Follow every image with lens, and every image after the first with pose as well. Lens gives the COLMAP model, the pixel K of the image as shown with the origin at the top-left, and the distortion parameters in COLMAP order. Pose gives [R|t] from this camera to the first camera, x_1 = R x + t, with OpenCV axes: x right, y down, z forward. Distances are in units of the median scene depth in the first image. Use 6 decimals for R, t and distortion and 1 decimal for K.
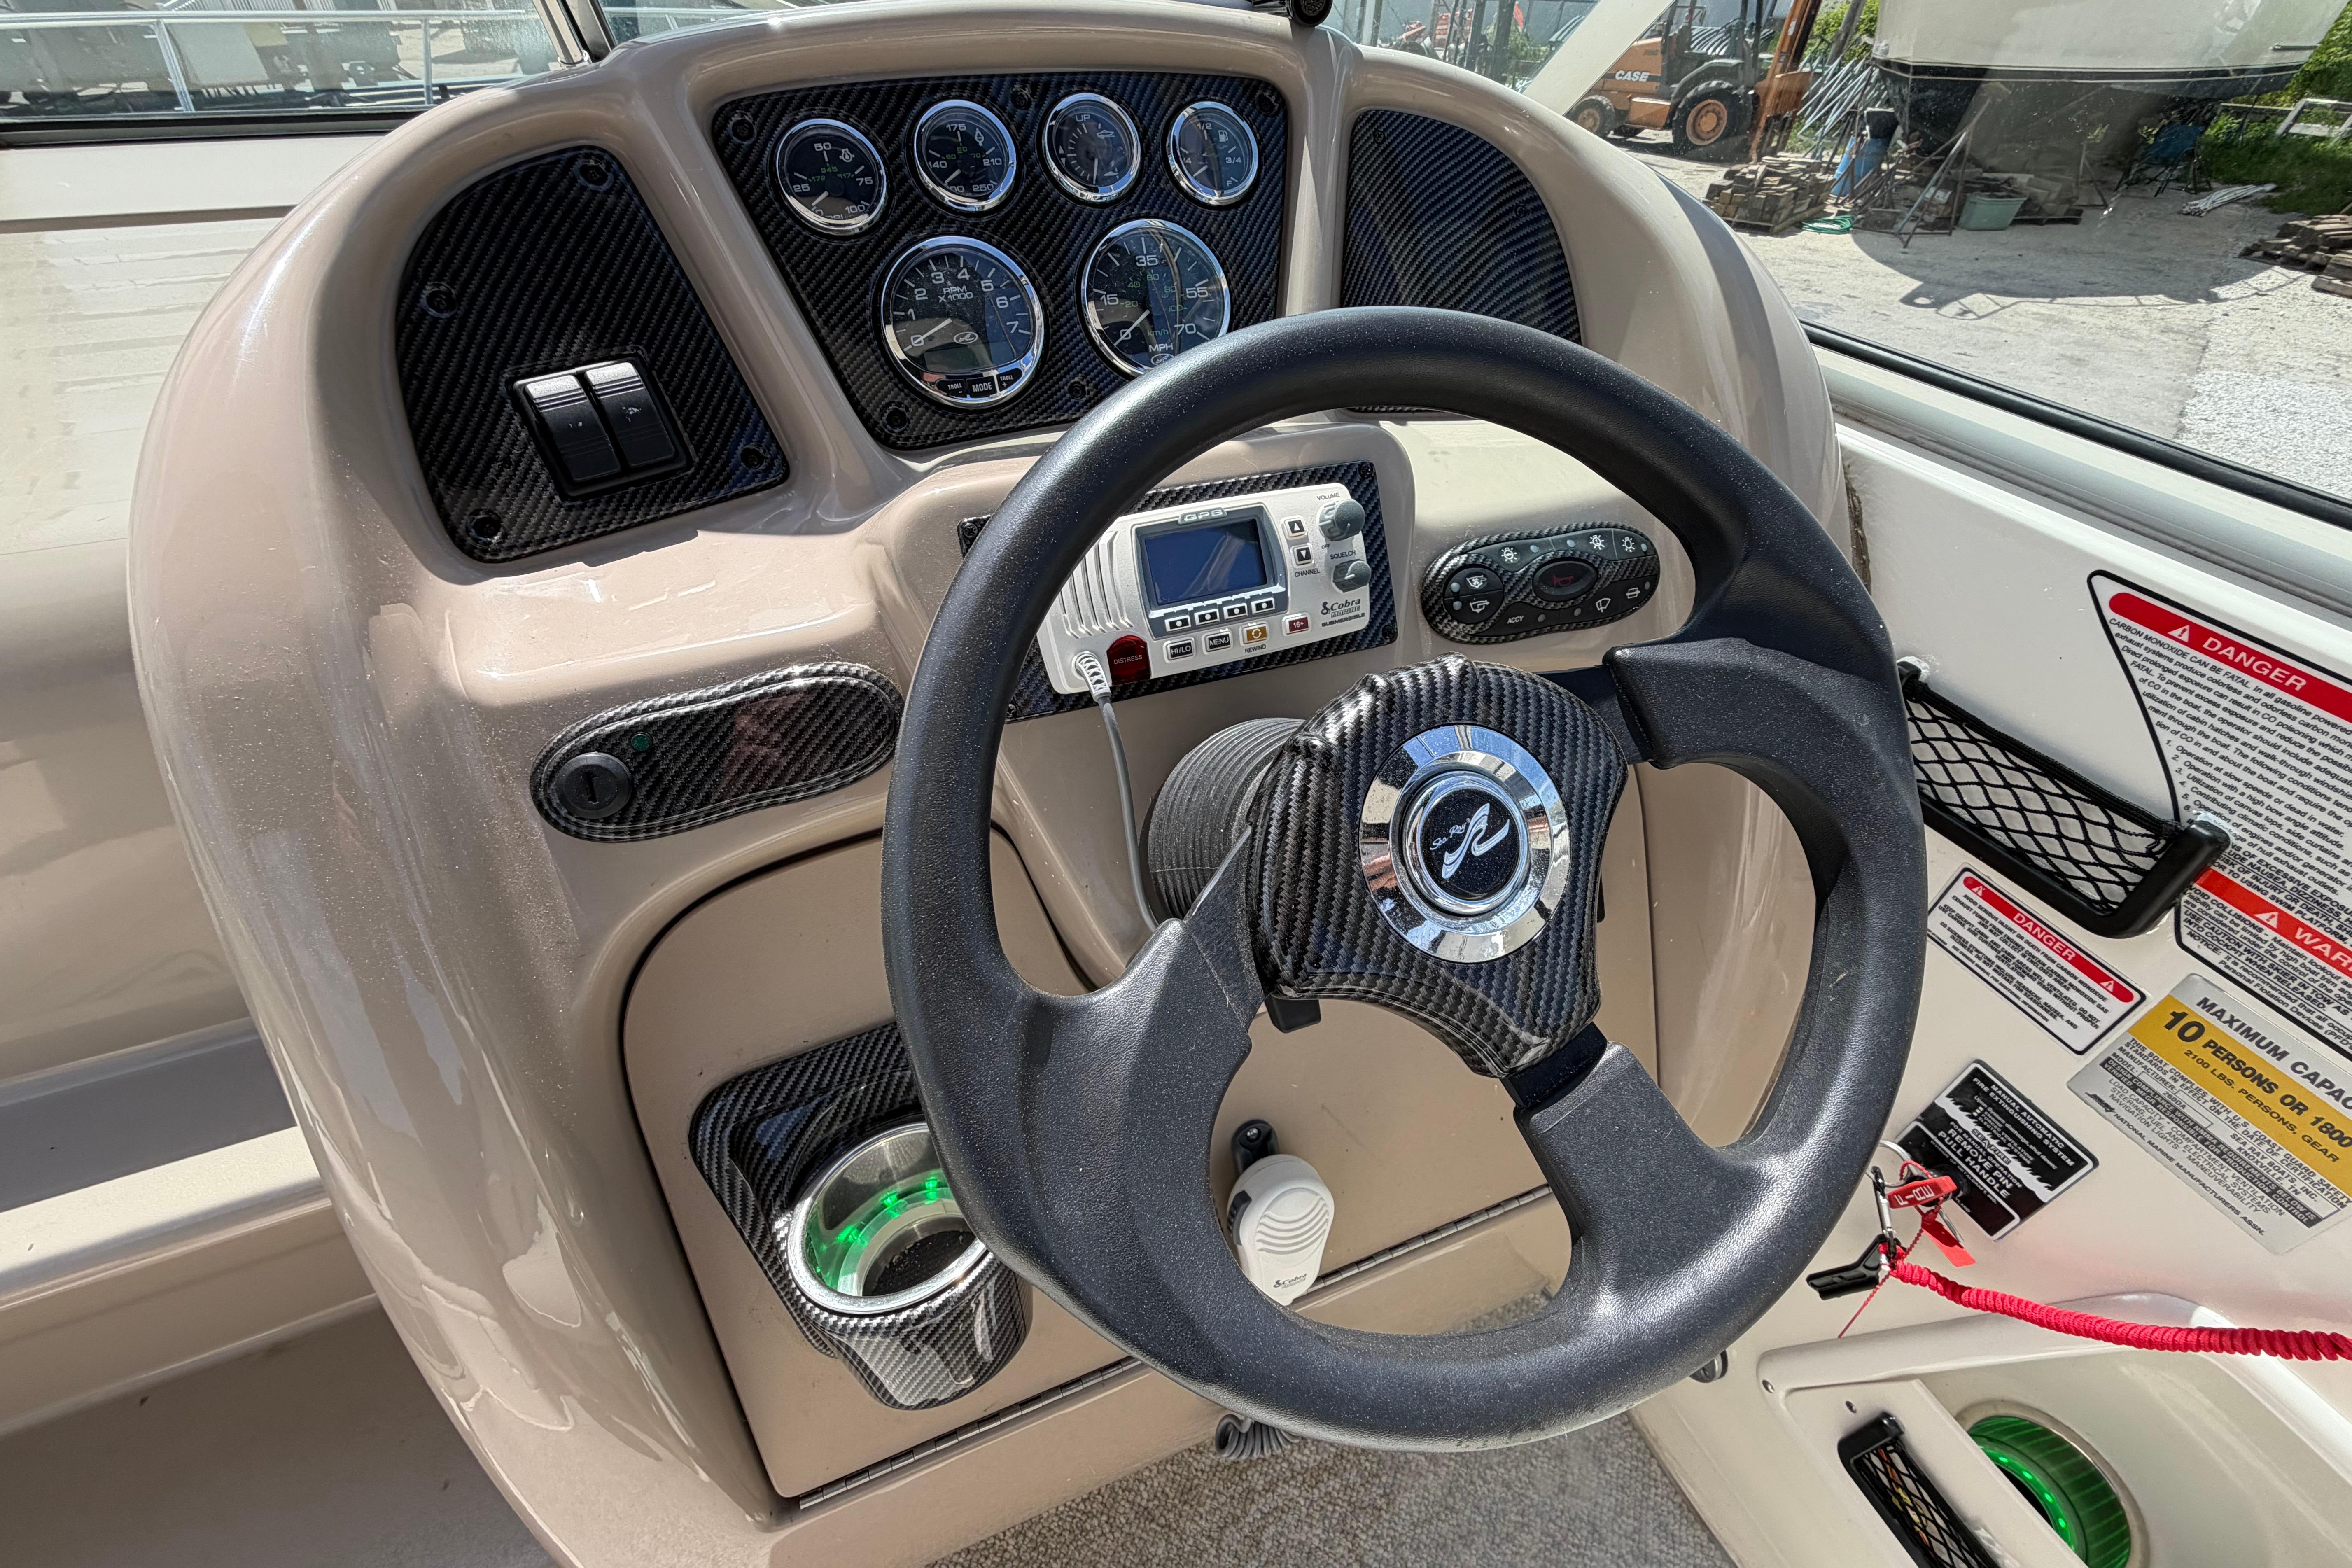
lens RADIAL K [[972.3, 0, 1166.4], [0, 972.3, 780.8], [0, 0, 1]] dist [-0.000283, -0.000136]
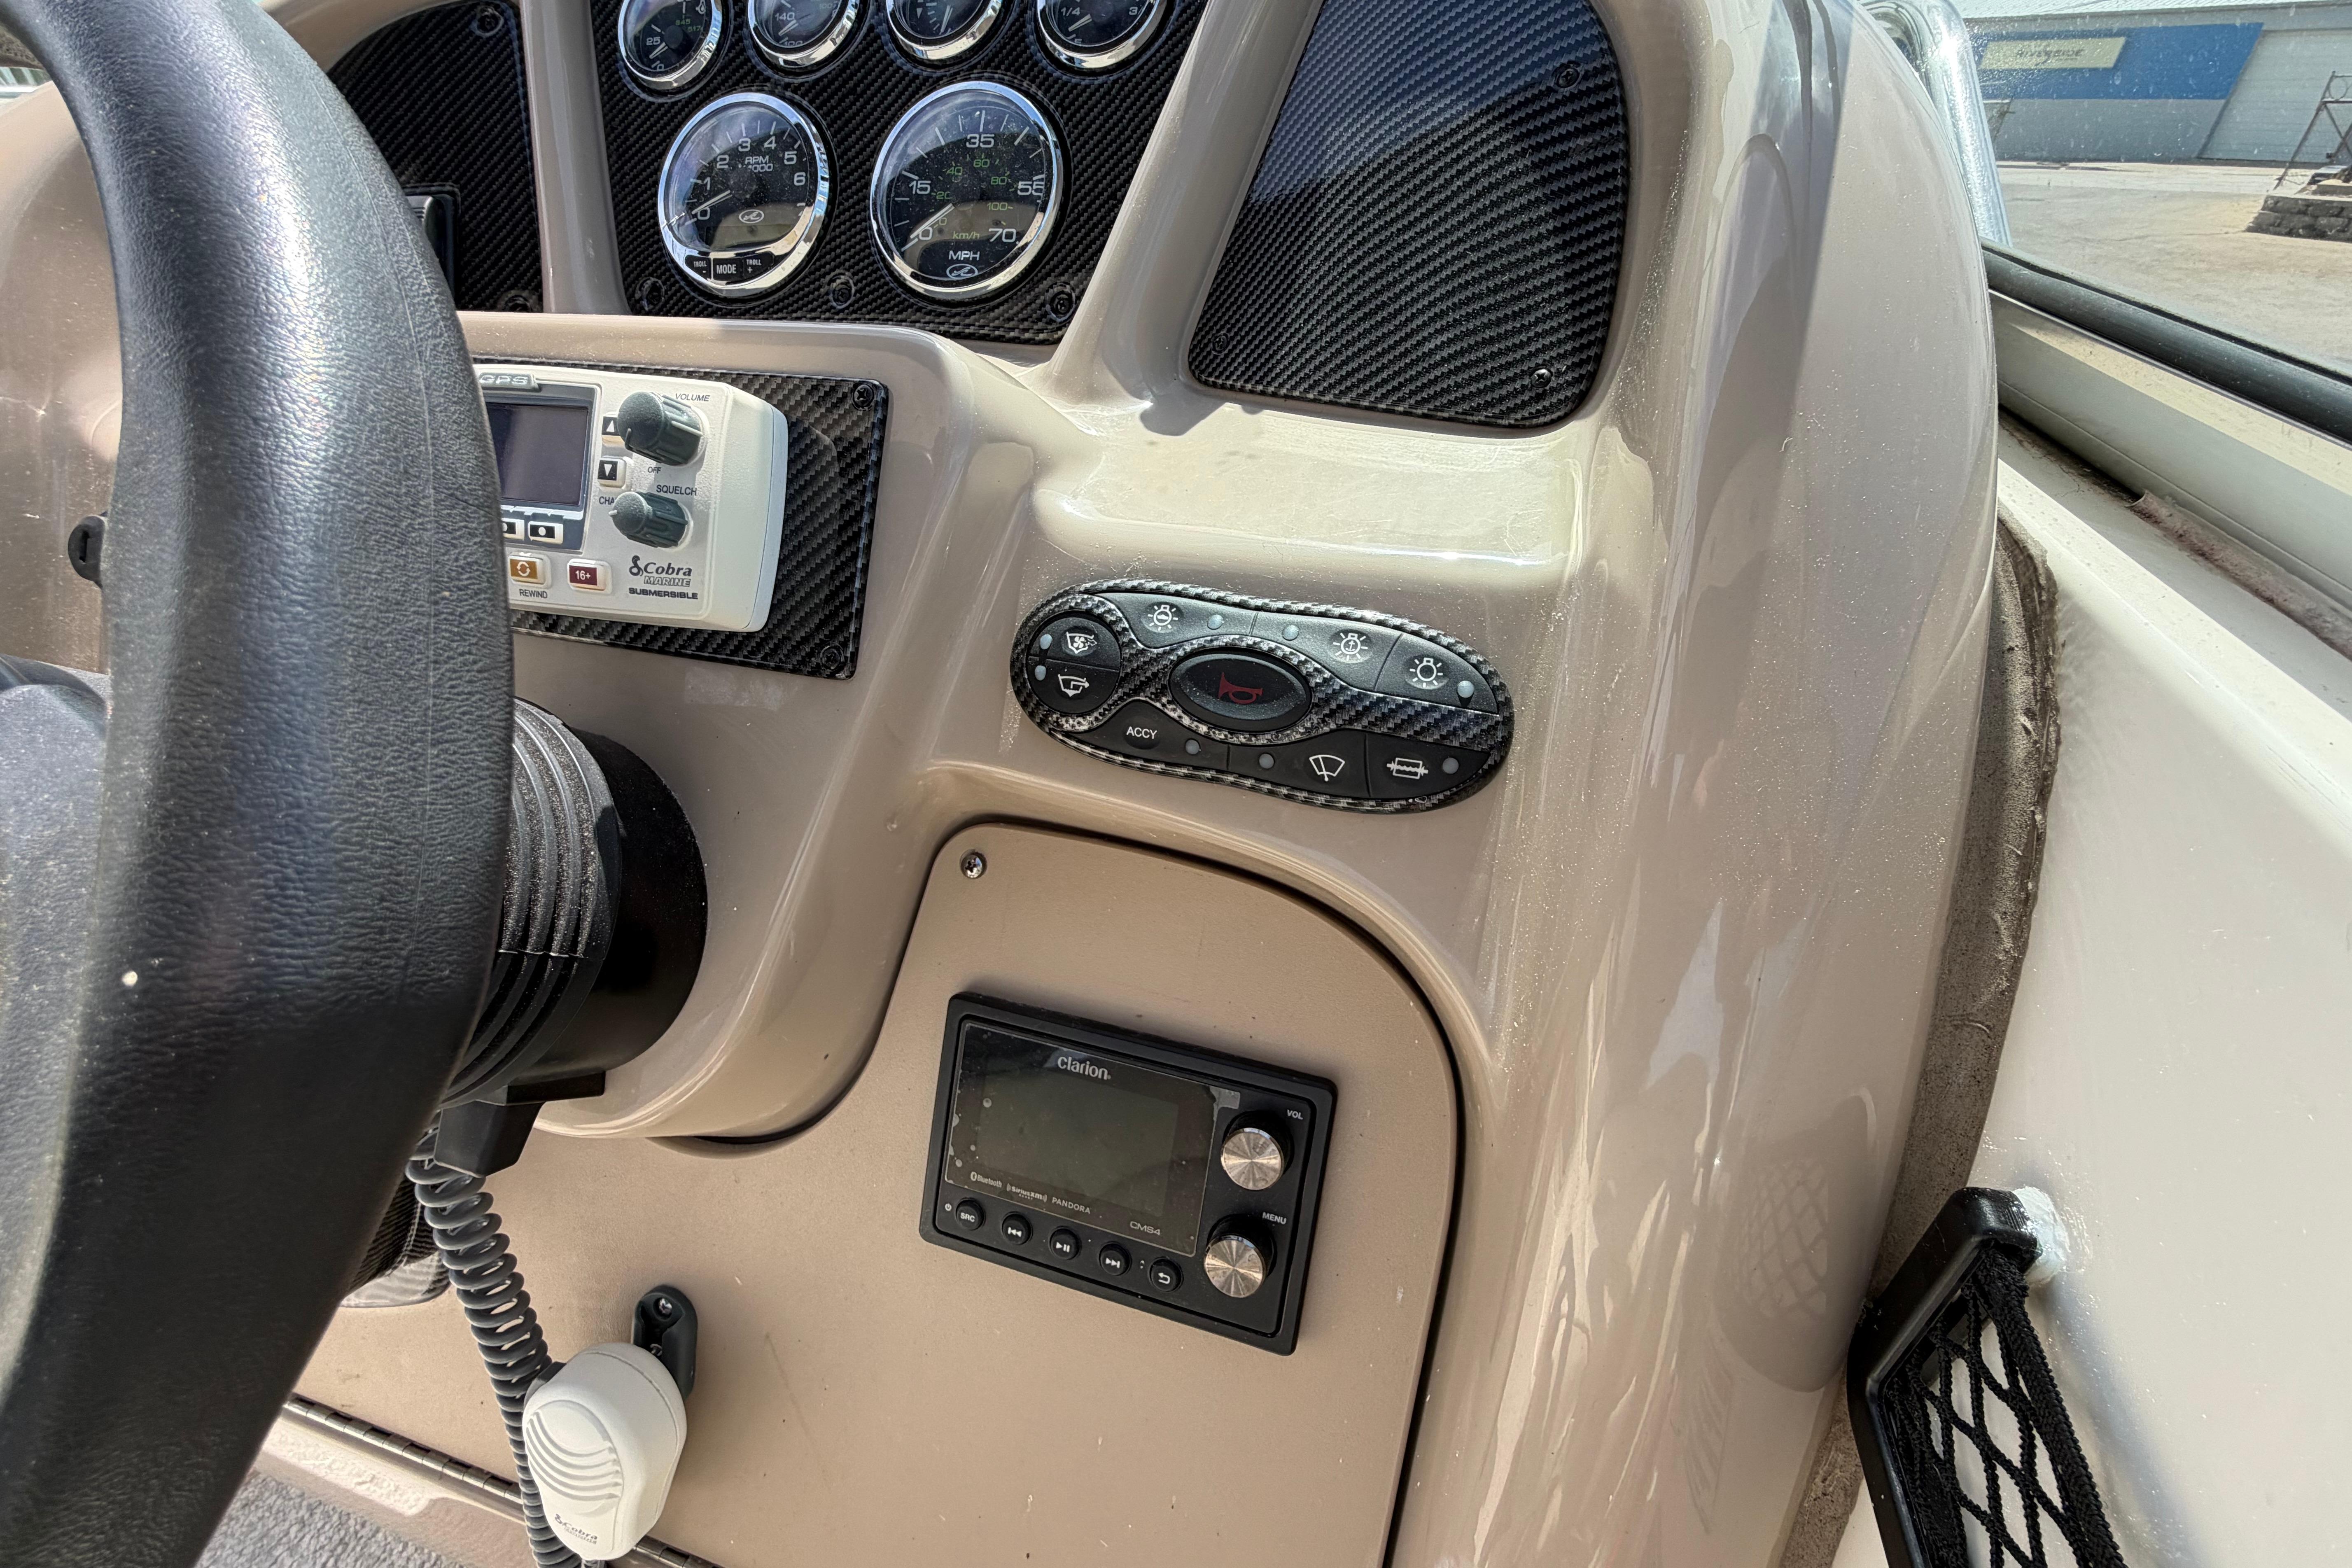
lens RADIAL K [[972.3, 0, 1166.4], [0, 972.3, 780.8], [0, 0, 1]] dist [-0.000283, -0.000136]
pose [[0.797105, 0.335355, -0.502156, 0.664642], [-0.375188, 0.926656, 0.023289, -0.159121], [0.473136, 0.169839, 0.864463, 0.530586]]
